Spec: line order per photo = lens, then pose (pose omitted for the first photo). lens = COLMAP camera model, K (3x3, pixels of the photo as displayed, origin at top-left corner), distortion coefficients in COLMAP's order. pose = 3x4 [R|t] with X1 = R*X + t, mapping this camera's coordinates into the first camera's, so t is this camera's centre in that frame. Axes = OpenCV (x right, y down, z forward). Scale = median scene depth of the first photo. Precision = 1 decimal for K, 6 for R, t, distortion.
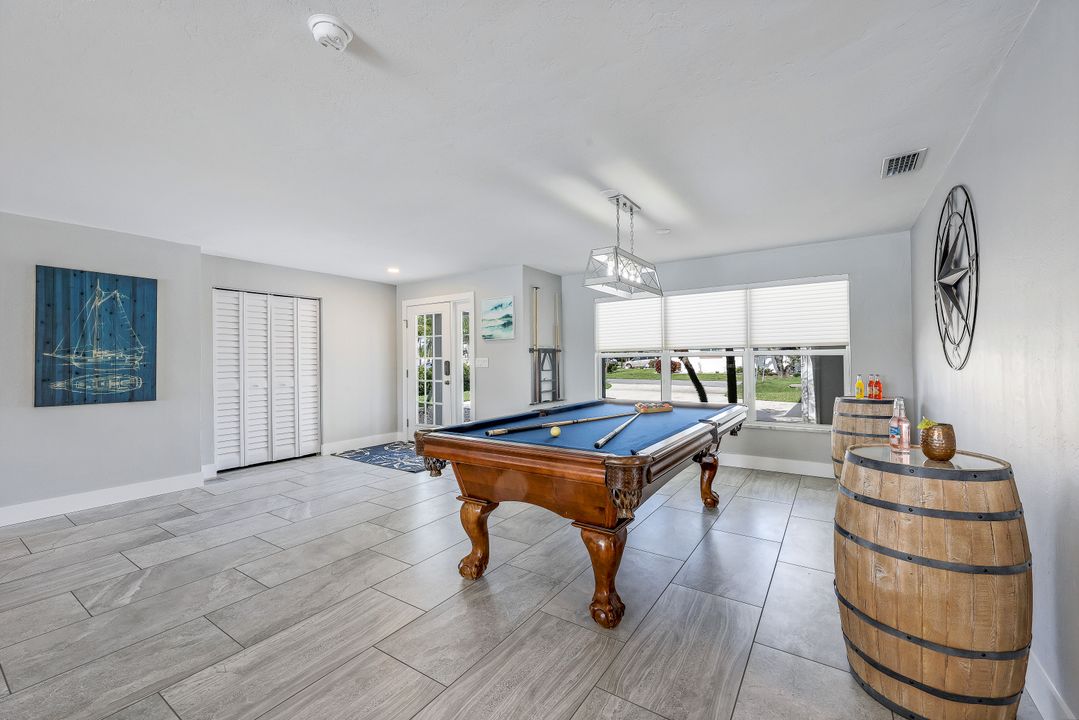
lens RADIAL K [[442.2, 0, 541.8], [0, 442.2, 352.3], [0, 0, 1]] dist [0.001507, 0.000331]
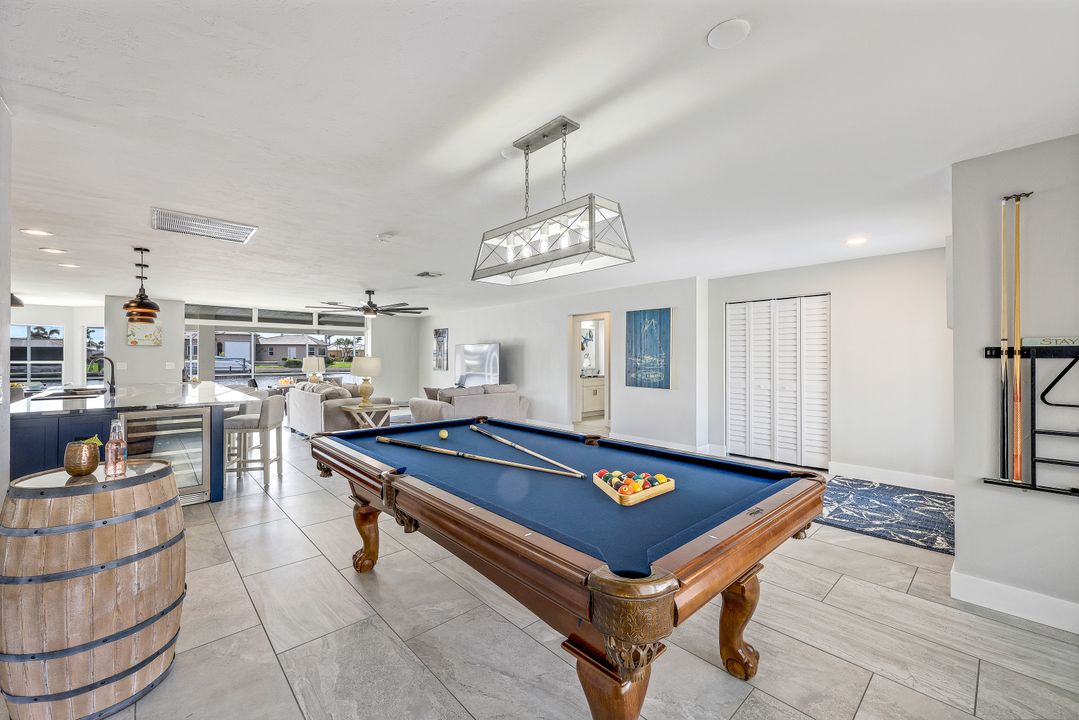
lens RADIAL K [[434.3, 0, 540.2], [0, 434.3, 354.6], [0, 0, 1]] dist [-0.000017, 0.000127]
pose [[-0.229722, 0.001775, -0.973255, 0.546460], [0.017951, 0.999836, -0.002414, -0.010395], [0.973091, -0.018025, -0.229716, 0.771170]]
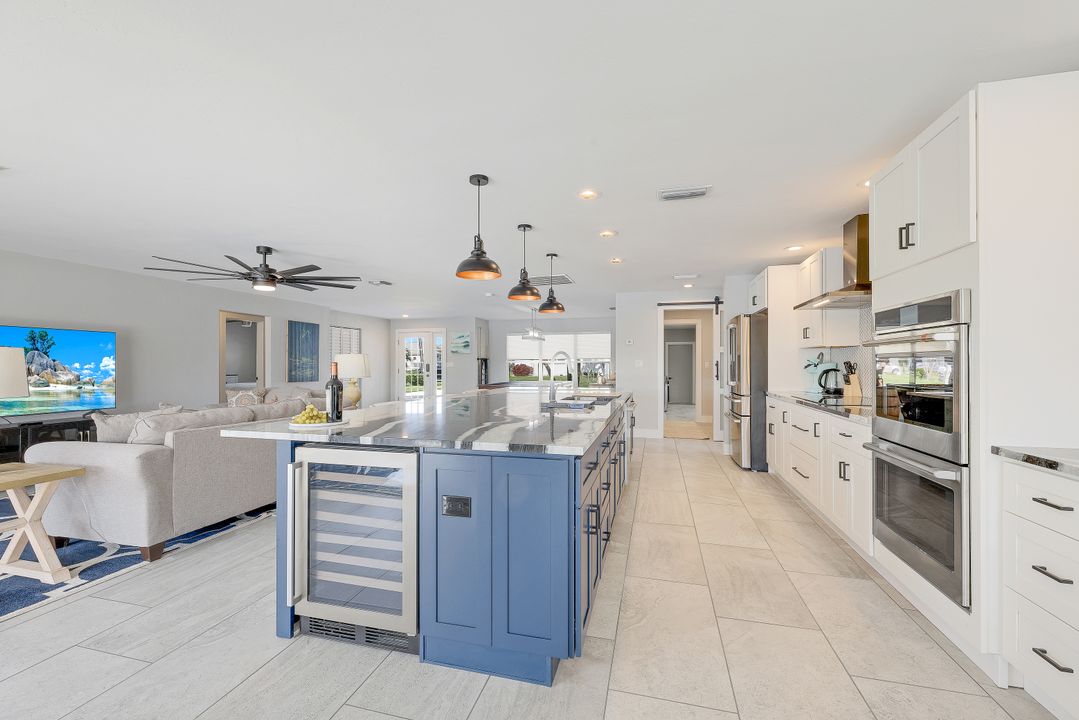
lens RADIAL K [[435.1, 0, 534.9], [0, 435.1, 362.0], [0, 0, 1]] dist [-0.001209, 0.000076]
pose [[0.944551, 0.011433, 0.328165, -0.489977], [-0.014833, 0.999859, 0.007859, -0.012455], [-0.328028, -0.012291, 0.944588, -1.092678]]
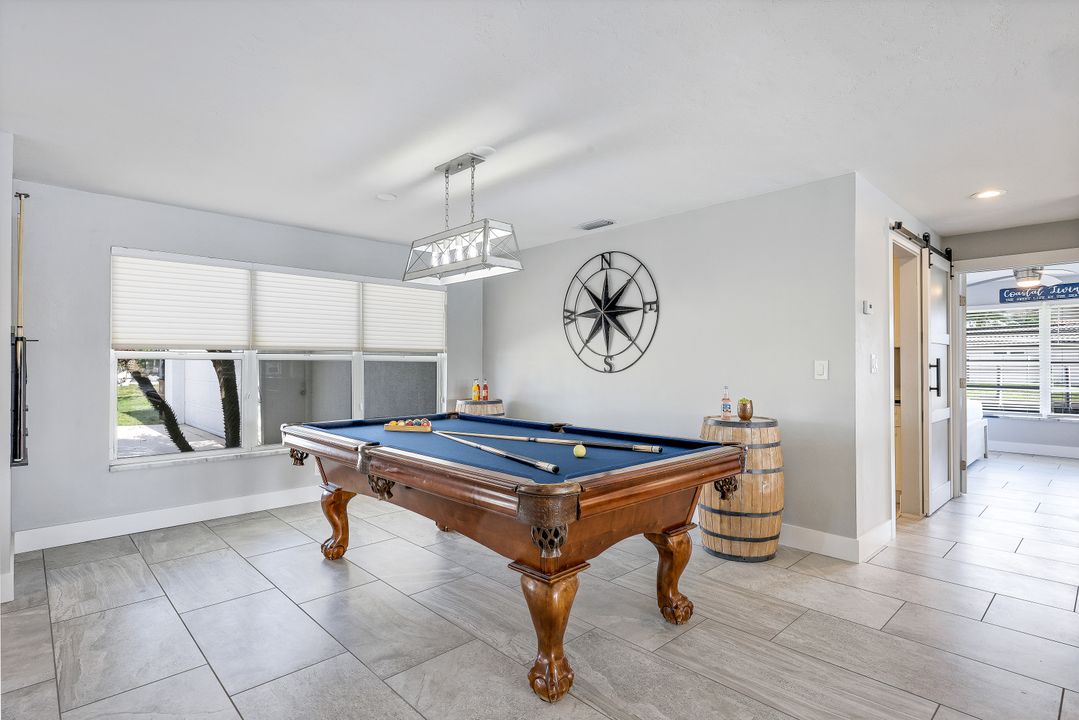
lens RADIAL K [[547.2, 0, 539.5], [0, 547.2, 360.0], [0, 0, 1]] dist [0.000558, 0.000041]
pose [[0.216153, 0.018474, 0.976185, -0.495002], [-0.020730, 0.999682, -0.014329, 0.015740], [-0.976140, -0.017139, 0.216467, 0.445380]]
